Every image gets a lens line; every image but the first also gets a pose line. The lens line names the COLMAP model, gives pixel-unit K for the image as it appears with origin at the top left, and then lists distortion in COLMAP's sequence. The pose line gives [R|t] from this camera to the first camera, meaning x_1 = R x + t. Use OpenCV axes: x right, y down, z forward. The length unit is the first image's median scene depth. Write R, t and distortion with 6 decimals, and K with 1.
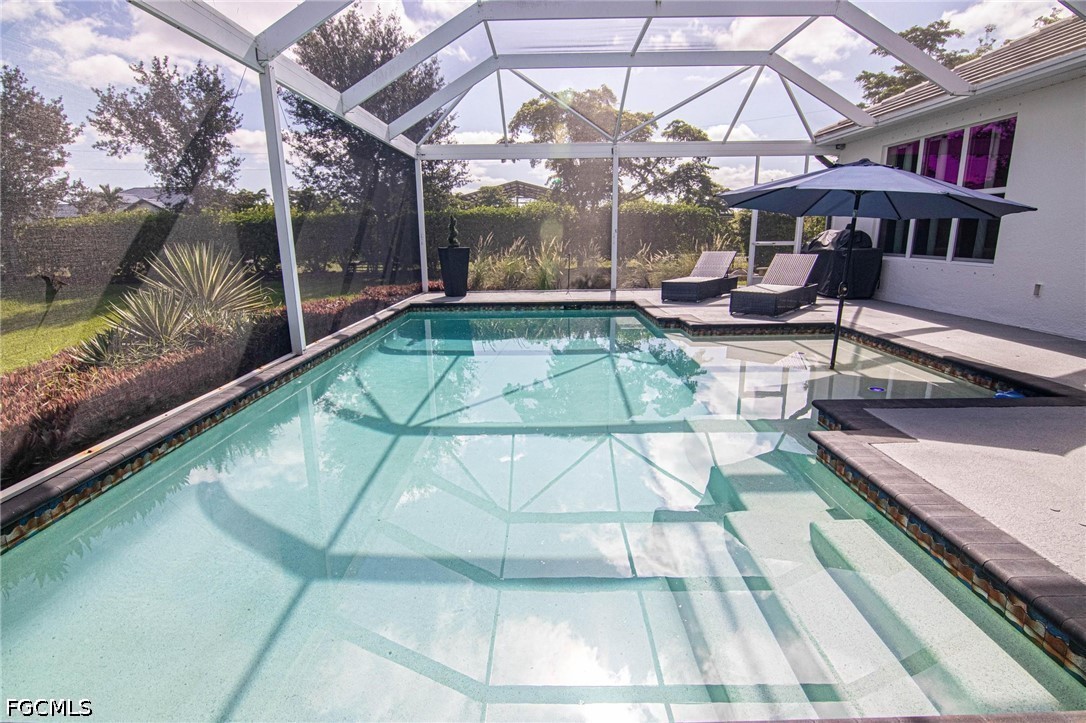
lens RADIAL K [[553.5, 0, 545.8], [0, 553.5, 368.1], [0, 0, 1]] dist [-0.007299, -0.010751]
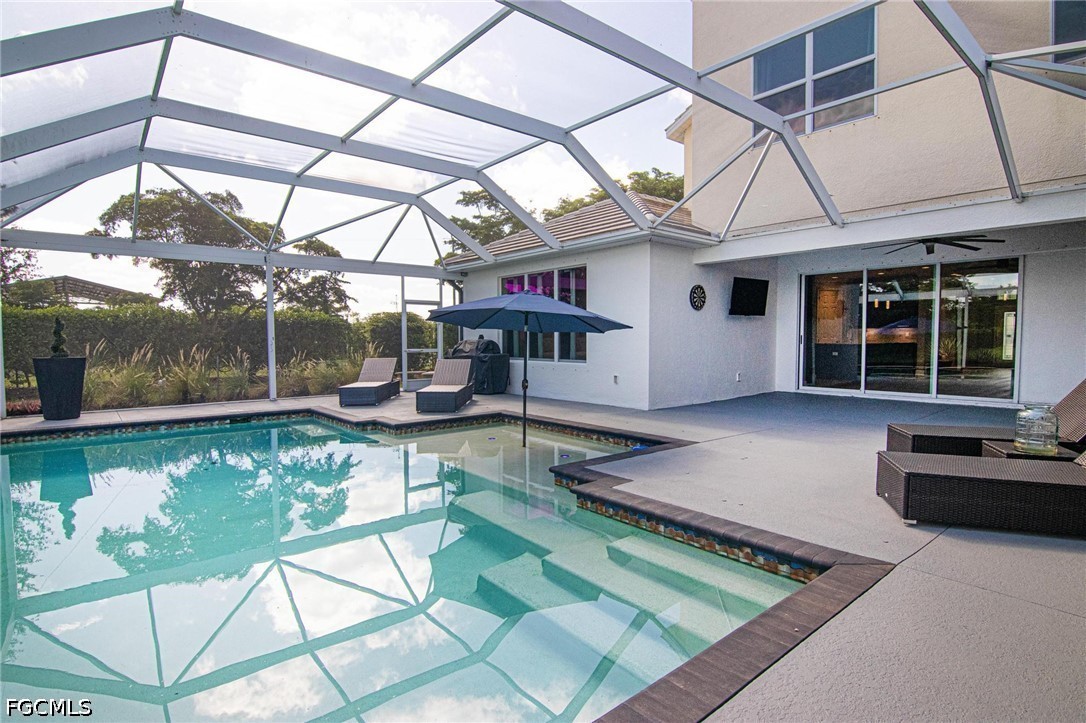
lens RADIAL K [[553.5, 0, 540.4], [0, 553.5, 361.9], [0, 0, 1]] dist [-0.007299, -0.010751]
pose [[0.768431, -0.015971, 0.639733, -0.134295], [0.144471, 0.978209, -0.149113, 0.002464], [-0.623412, 0.207006, 0.753994, -0.007290]]
